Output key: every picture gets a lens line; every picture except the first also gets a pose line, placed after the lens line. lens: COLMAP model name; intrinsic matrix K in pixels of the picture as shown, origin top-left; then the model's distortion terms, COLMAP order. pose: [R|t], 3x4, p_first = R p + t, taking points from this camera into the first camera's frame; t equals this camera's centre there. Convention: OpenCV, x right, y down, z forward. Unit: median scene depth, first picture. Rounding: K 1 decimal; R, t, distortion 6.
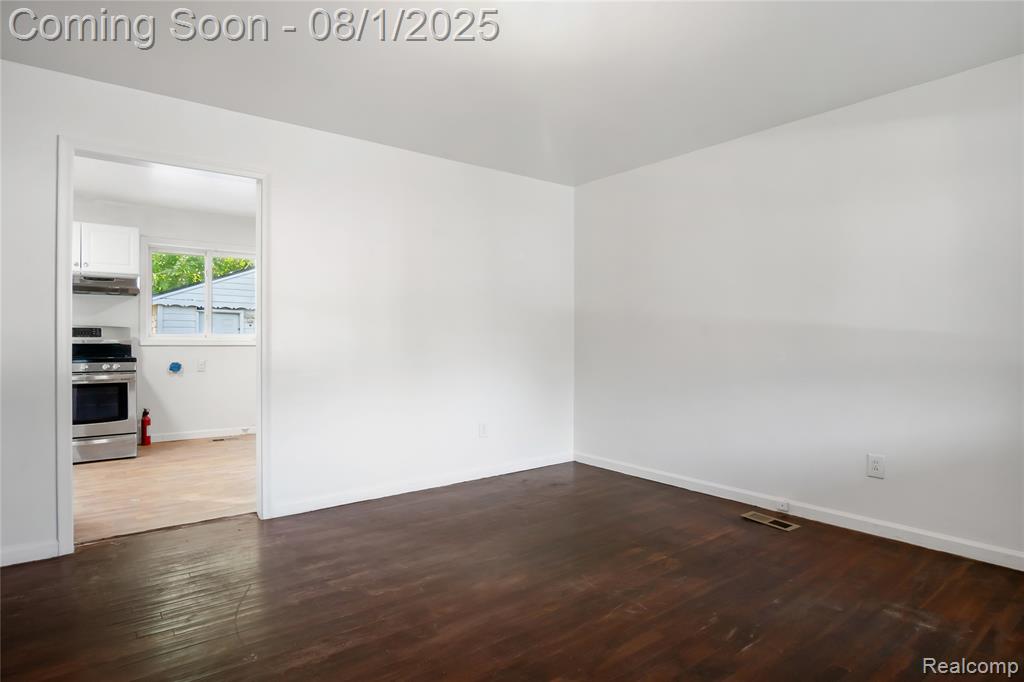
lens RADIAL K [[546.0, 0, 512.0], [0, 546.0, 341.0], [0, 0, 1]] dist [-0.001202, -0.000547]
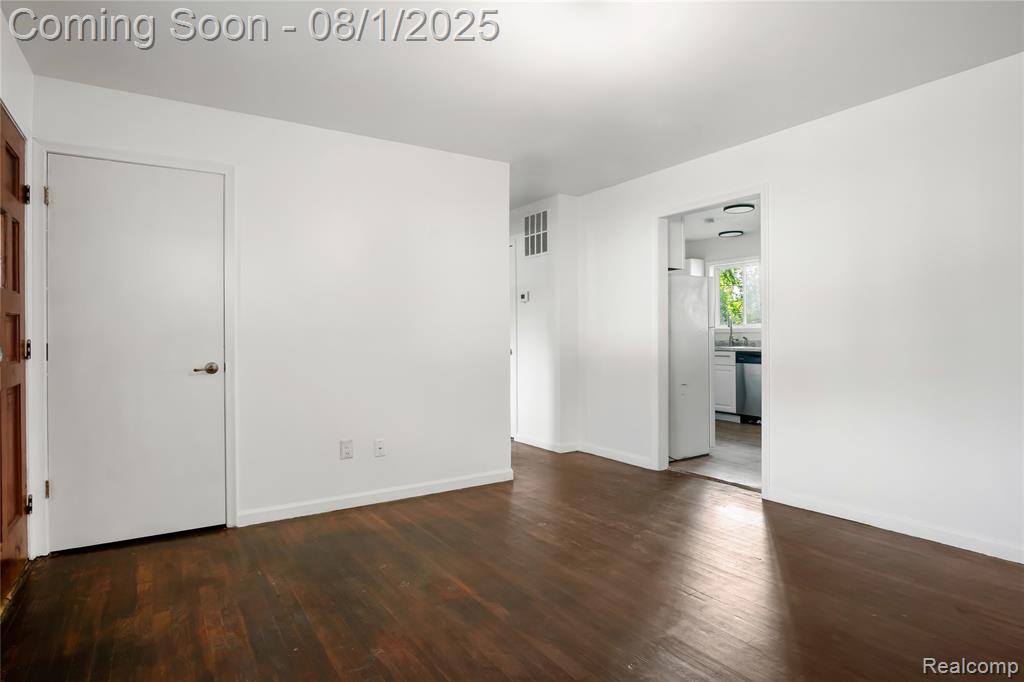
lens RADIAL K [[546.0, 0, 512.0], [0, 546.0, 341.0], [0, 0, 1]] dist [-0.001202, -0.000547]
pose [[-0.061433, -0.000527, -0.998111, 0.952012], [0.001113, 0.999999, -0.000597, 0.015079], [0.998111, -0.001148, -0.061433, 0.803503]]
